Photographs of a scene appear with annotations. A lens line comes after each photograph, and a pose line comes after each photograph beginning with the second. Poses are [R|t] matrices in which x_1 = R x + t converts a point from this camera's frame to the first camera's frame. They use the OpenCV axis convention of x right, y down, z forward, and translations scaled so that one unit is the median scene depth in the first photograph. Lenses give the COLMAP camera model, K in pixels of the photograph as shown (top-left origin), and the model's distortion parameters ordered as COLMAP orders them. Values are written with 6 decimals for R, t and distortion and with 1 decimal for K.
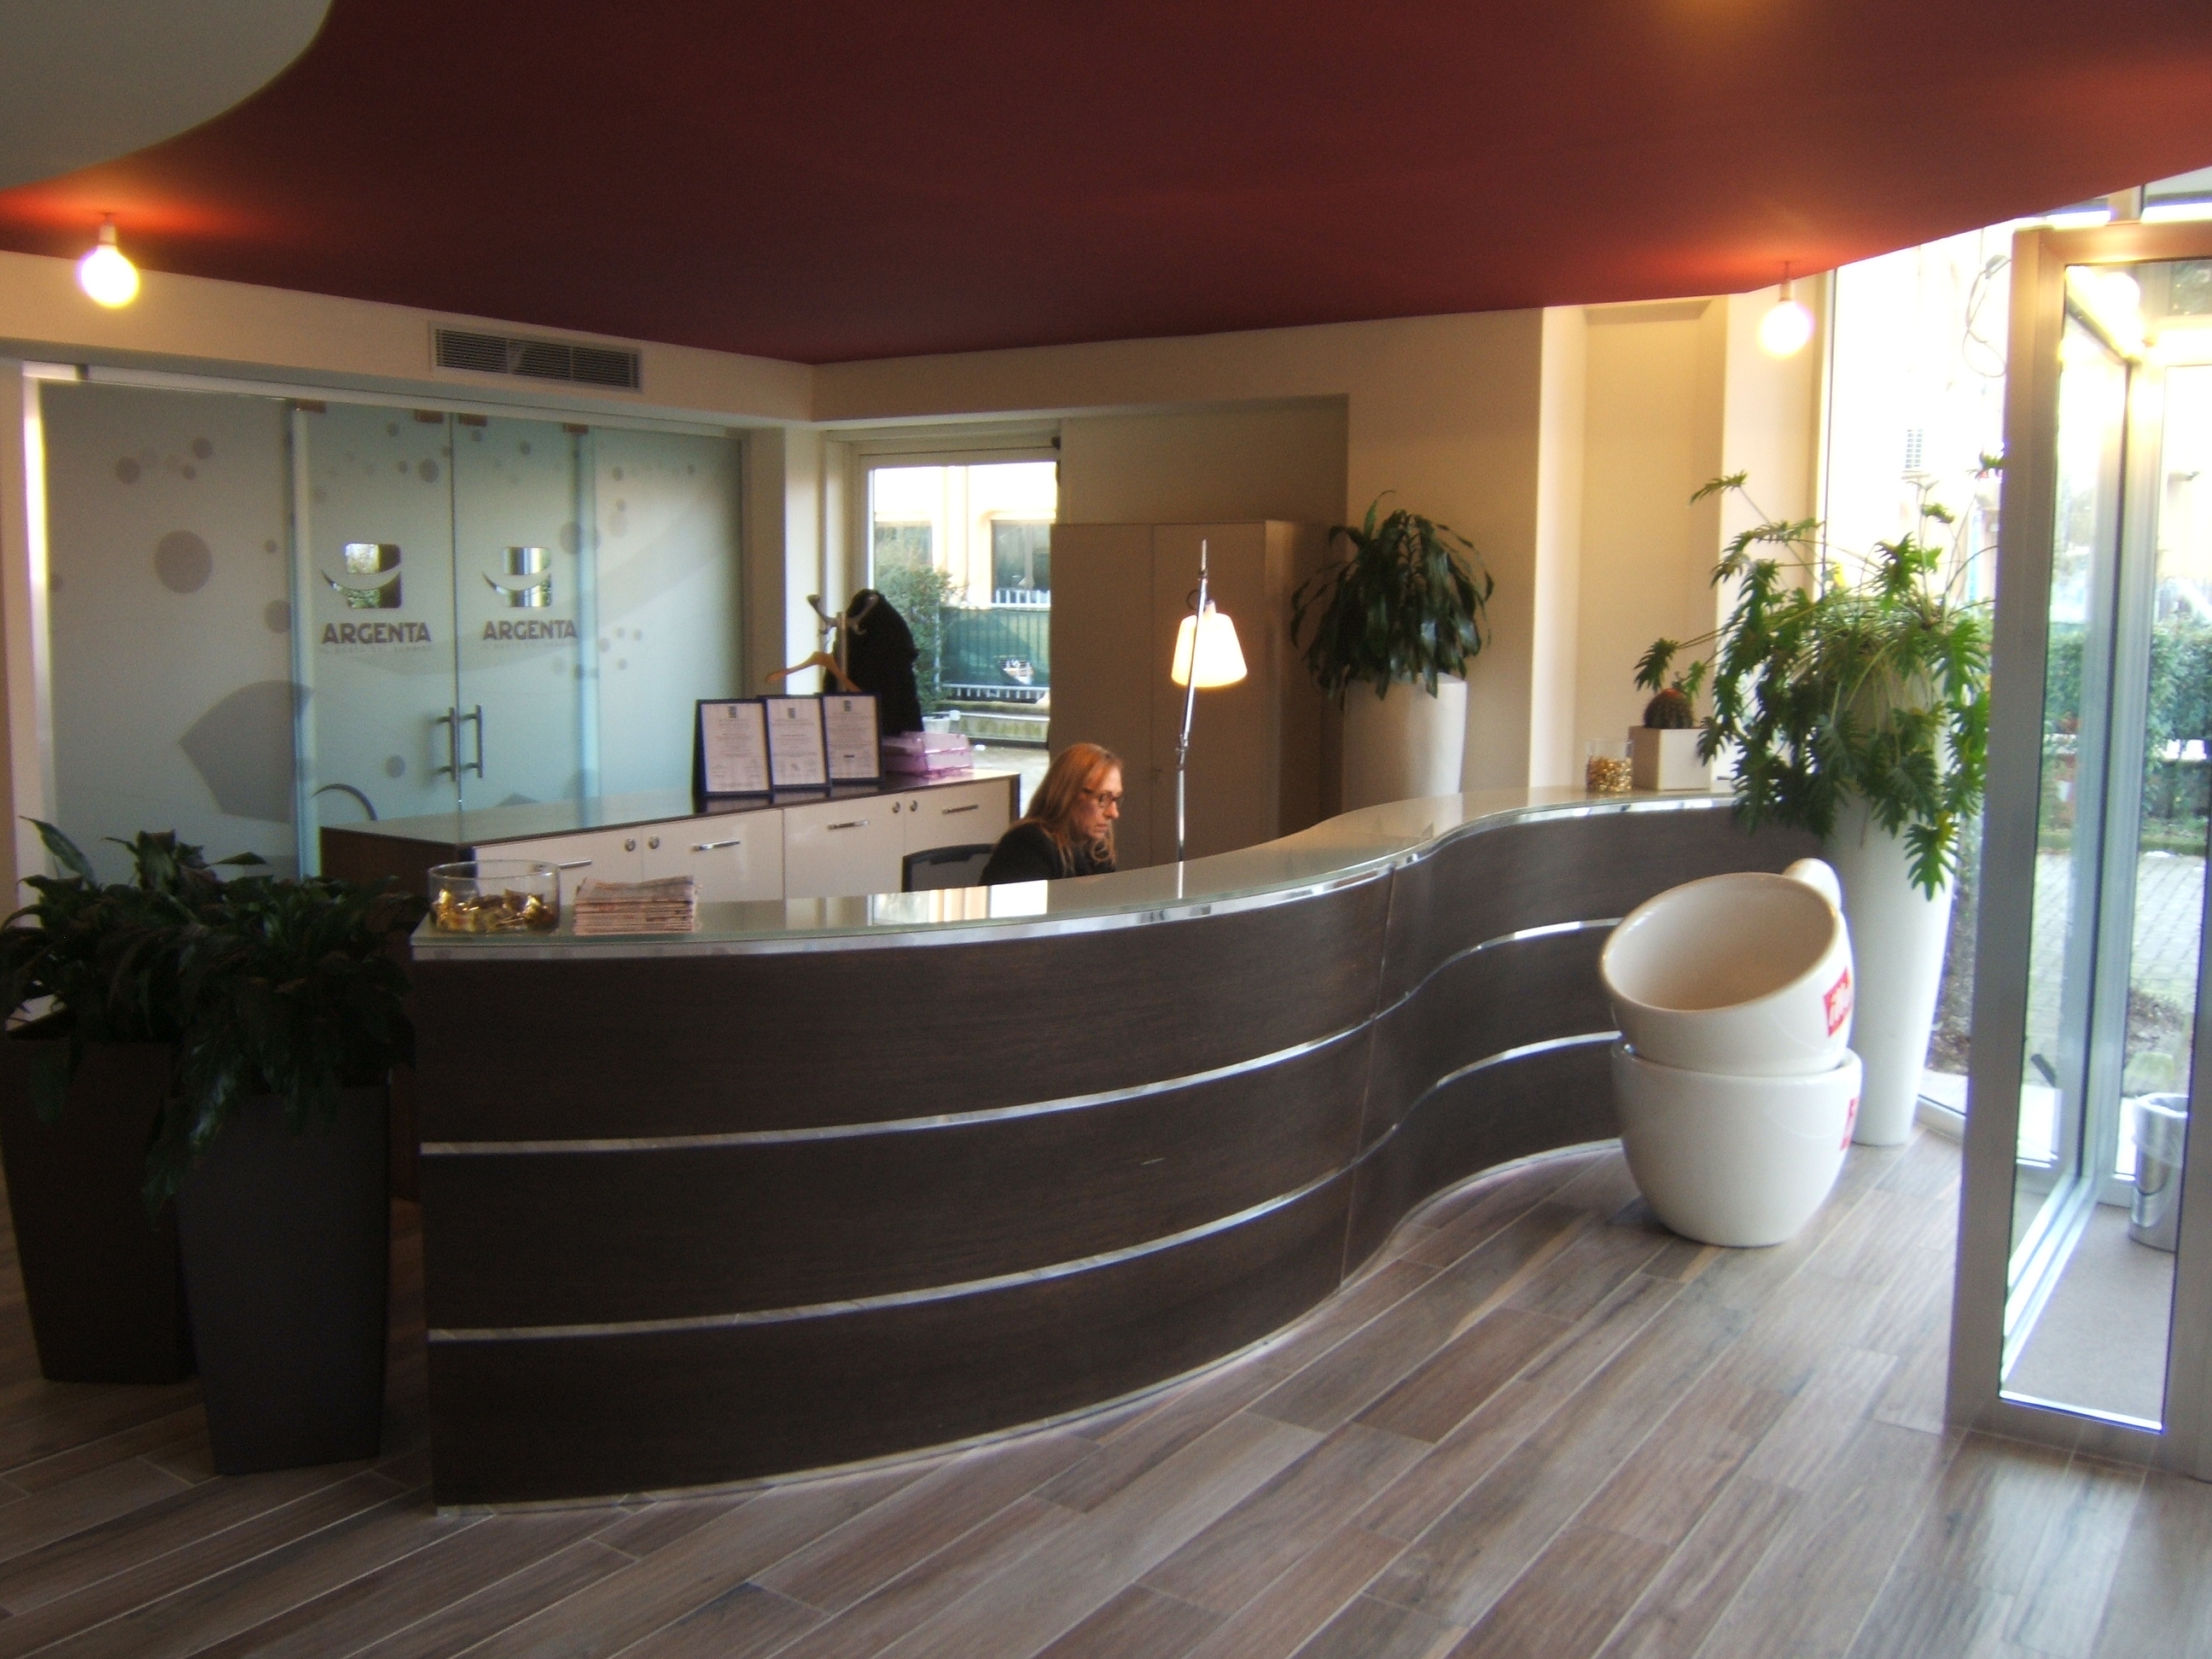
lens RADIAL K [[1953.1, 0, 1102.6], [0, 1953.1, 816.1], [0, 0, 1]] dist [-0.026073, -0.039438]
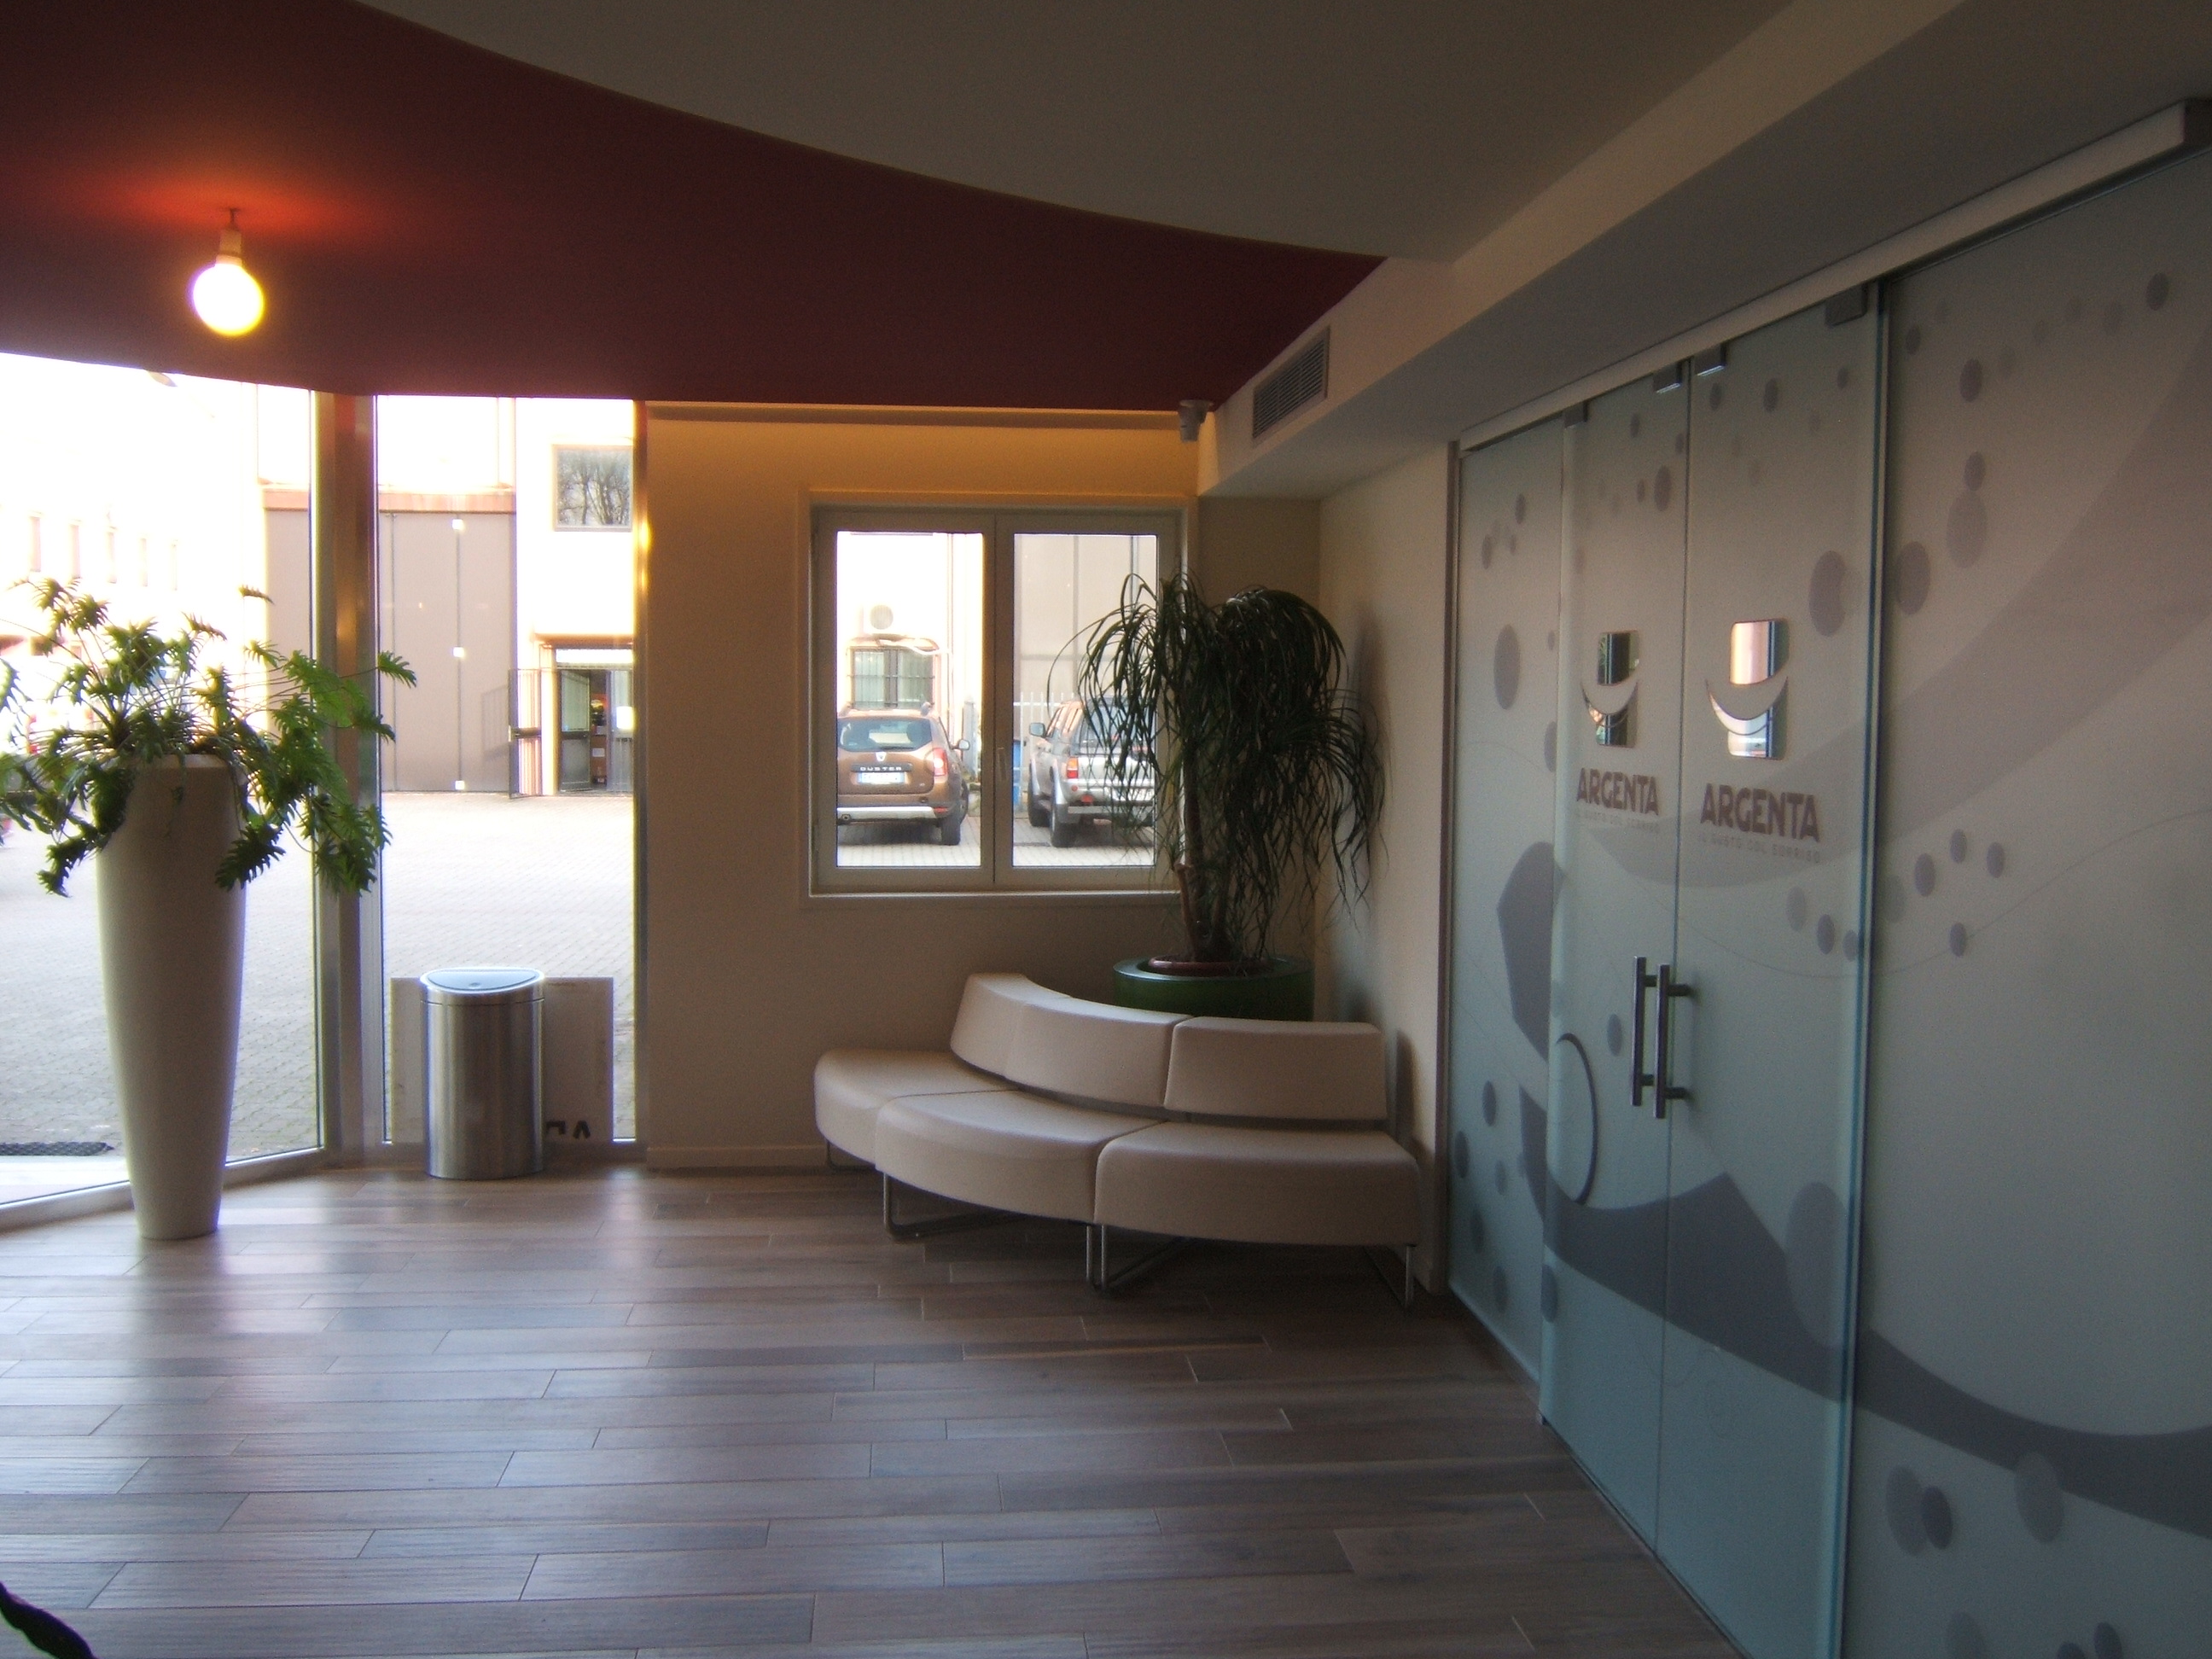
lens RADIAL K [[1953.1, 0, 1102.6], [0, 1953.1, 816.1], [0, 0, 1]] dist [-0.026073, -0.039438]
pose [[-0.815546, -0.026454, -0.578088, 0.078121], [-0.131686, 0.981230, 0.140876, -0.143473], [0.563510, 0.191016, -0.803722, 1.338597]]
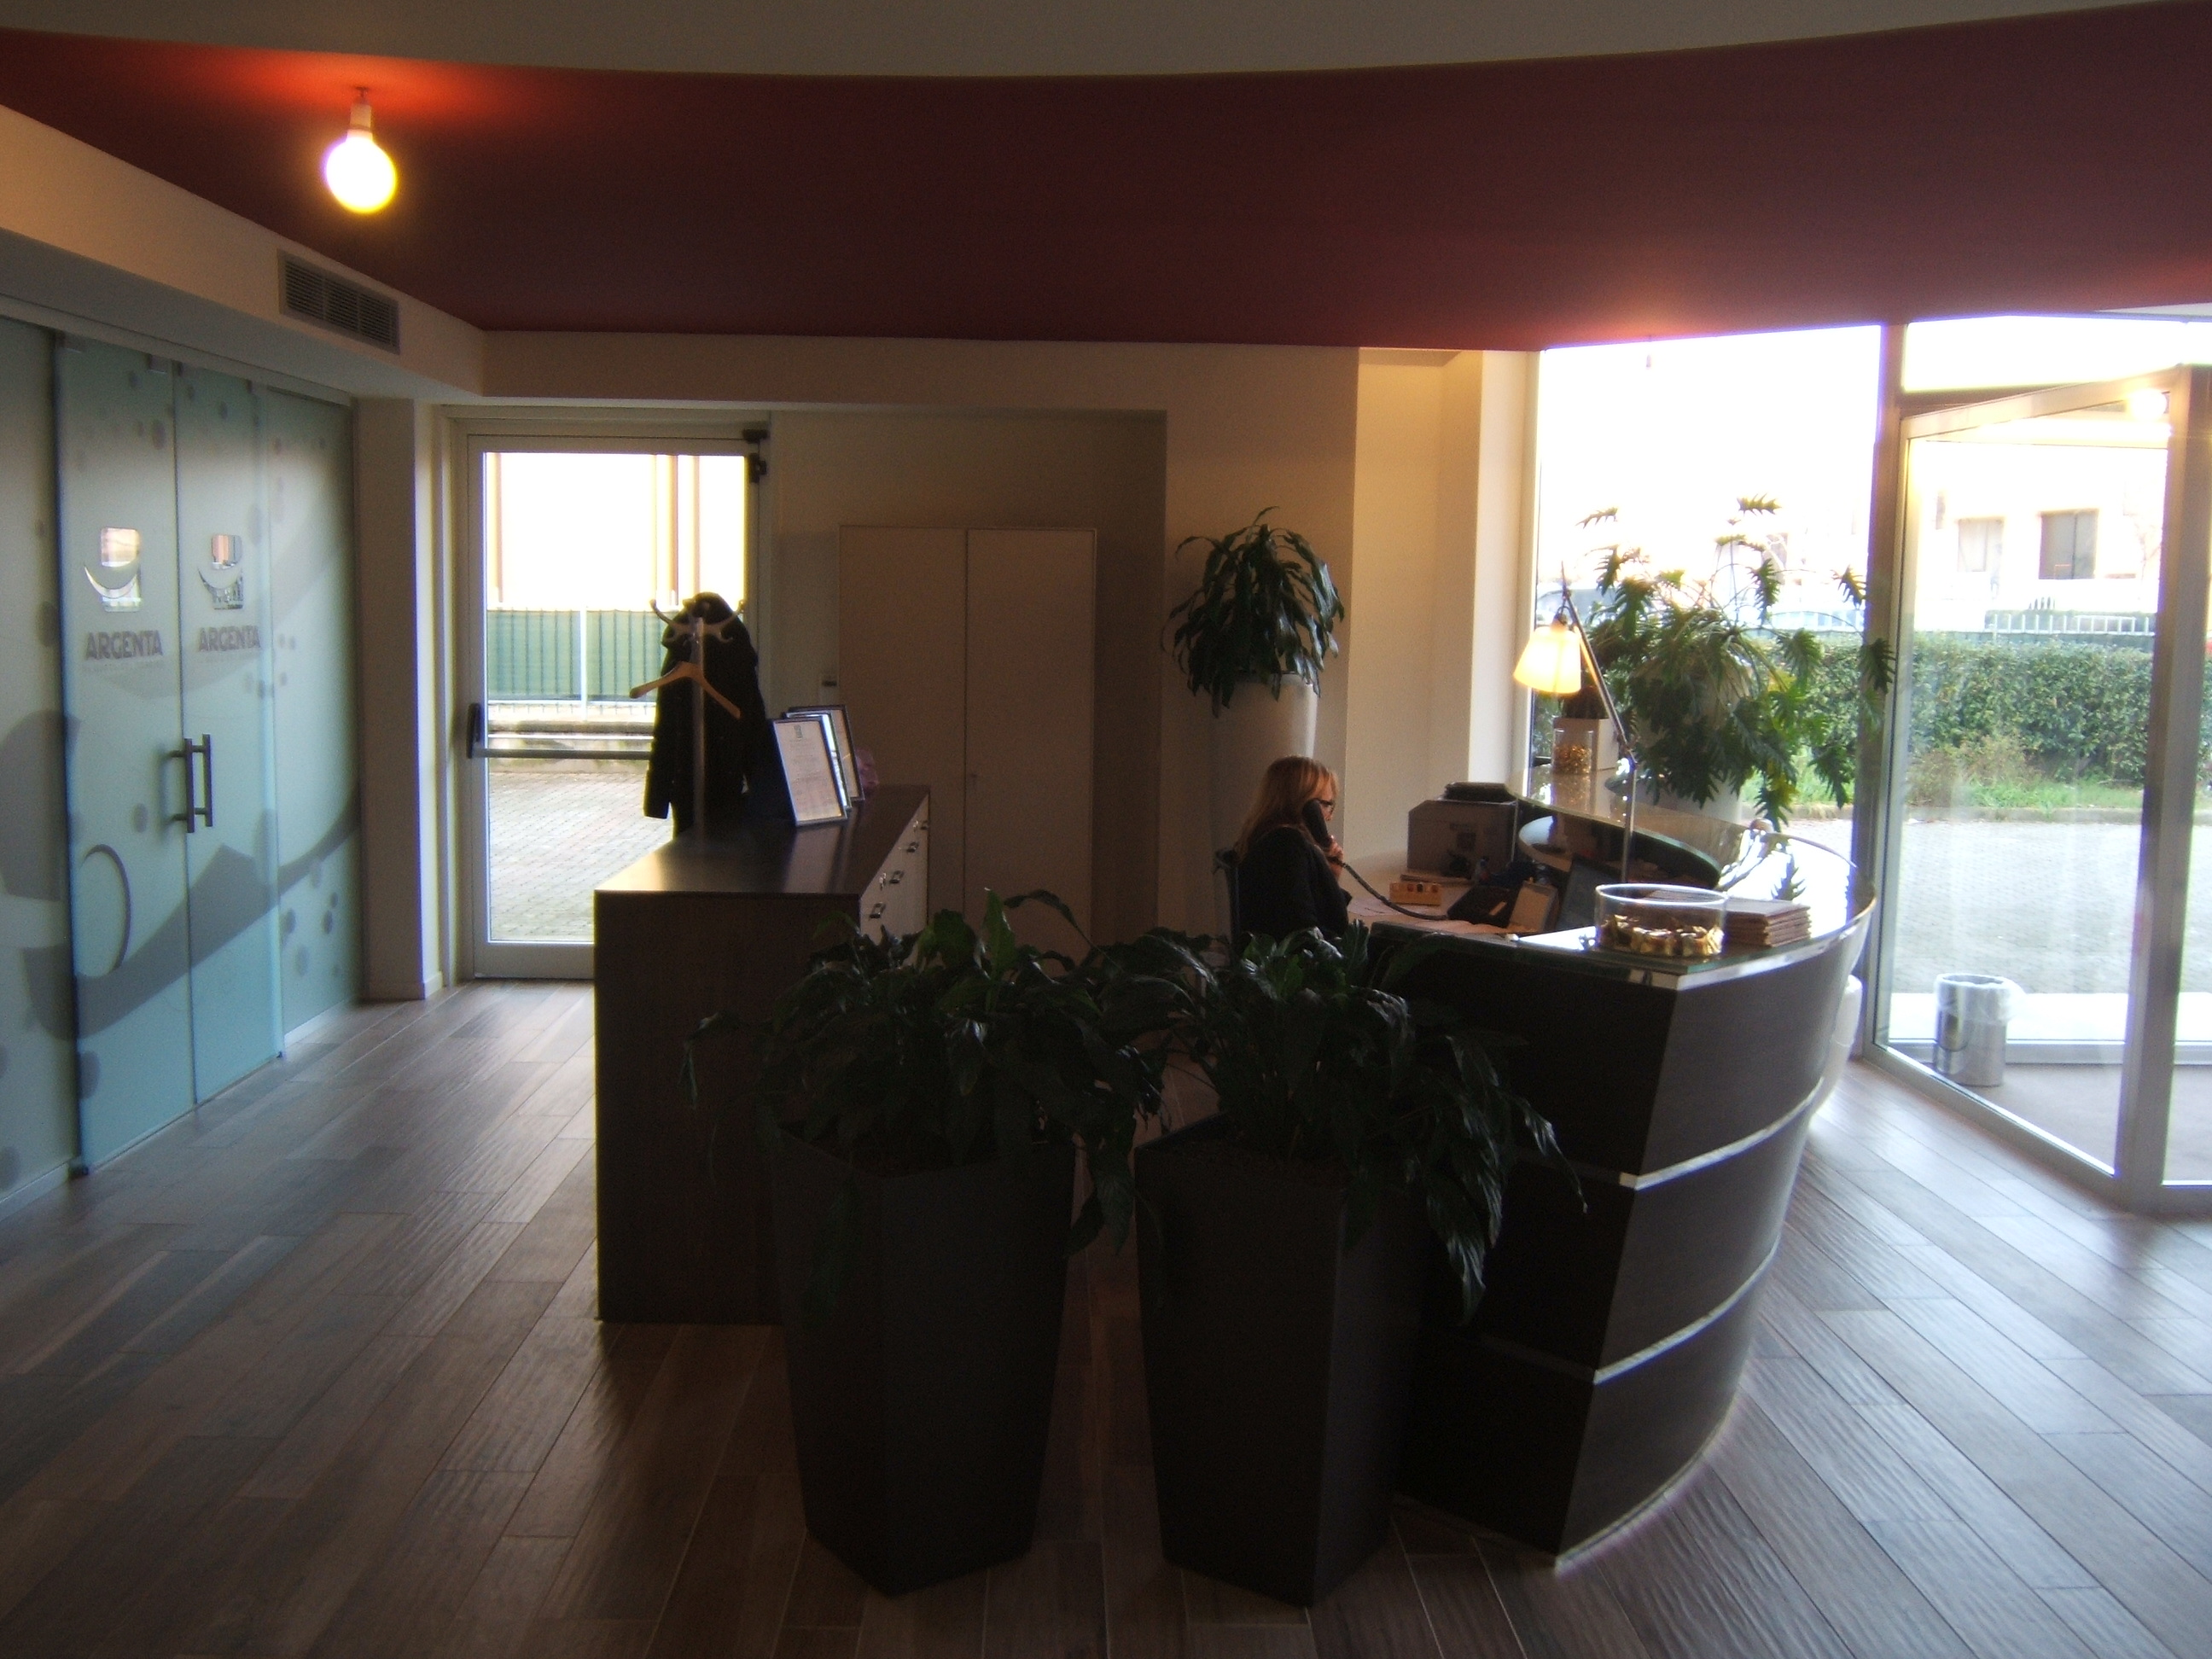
lens RADIAL K [[1953.1, 0, 1102.6], [0, 1953.1, 816.1], [0, 0, 1]] dist [-0.026073, -0.039438]
pose [[0.812345, -0.057764, 0.580309, -0.491192], [0.054664, 0.998243, 0.022845, -0.022519], [-0.580609, 0.013164, 0.814076, 0.153578]]
